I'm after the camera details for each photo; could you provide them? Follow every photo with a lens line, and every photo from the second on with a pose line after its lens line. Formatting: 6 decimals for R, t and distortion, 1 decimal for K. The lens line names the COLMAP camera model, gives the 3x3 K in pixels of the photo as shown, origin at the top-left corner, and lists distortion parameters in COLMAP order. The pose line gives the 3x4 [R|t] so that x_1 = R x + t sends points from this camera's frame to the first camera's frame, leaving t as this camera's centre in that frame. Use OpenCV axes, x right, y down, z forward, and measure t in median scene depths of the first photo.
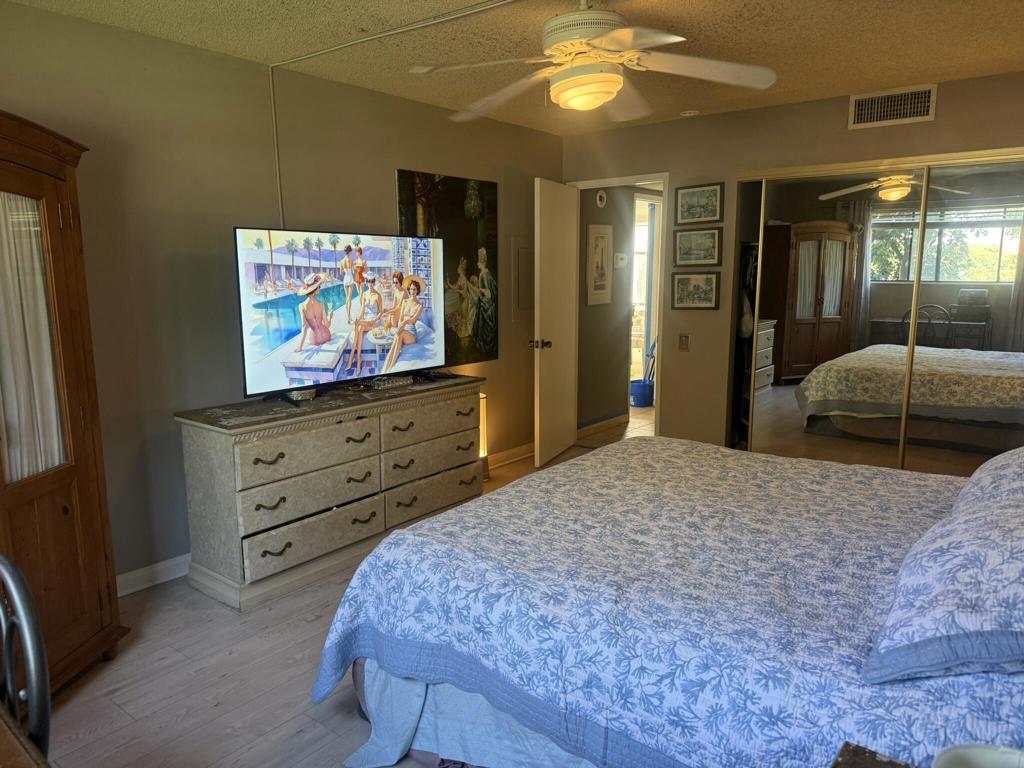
lens RADIAL K [[731.0, 0, 516.7], [0, 731.0, 392.2], [0, 0, 1]] dist [0.070379, -0.065577]
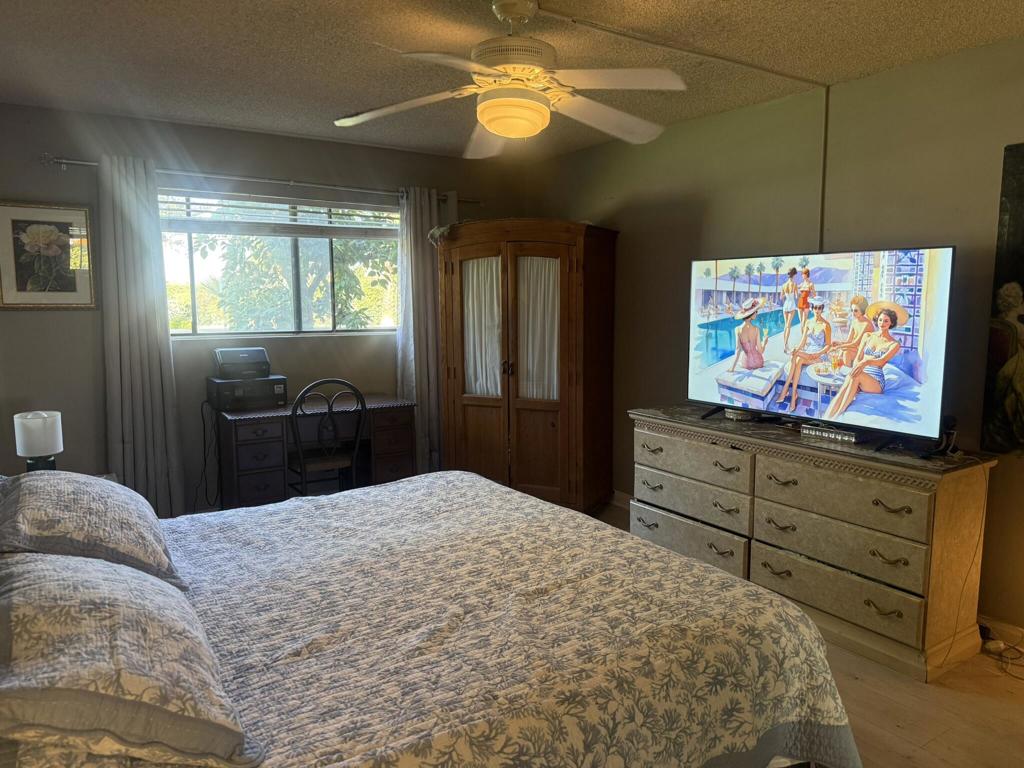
lens RADIAL K [[715.9, 0, 507.5], [0, 715.9, 386.5], [0, 0, 1]] dist [0.134104, -0.266558]
pose [[-0.339721, 0.116963, -0.933225, 0.751289], [-0.157865, 0.971069, 0.179174, -0.163331], [0.927183, 0.208193, -0.311429, 0.988141]]
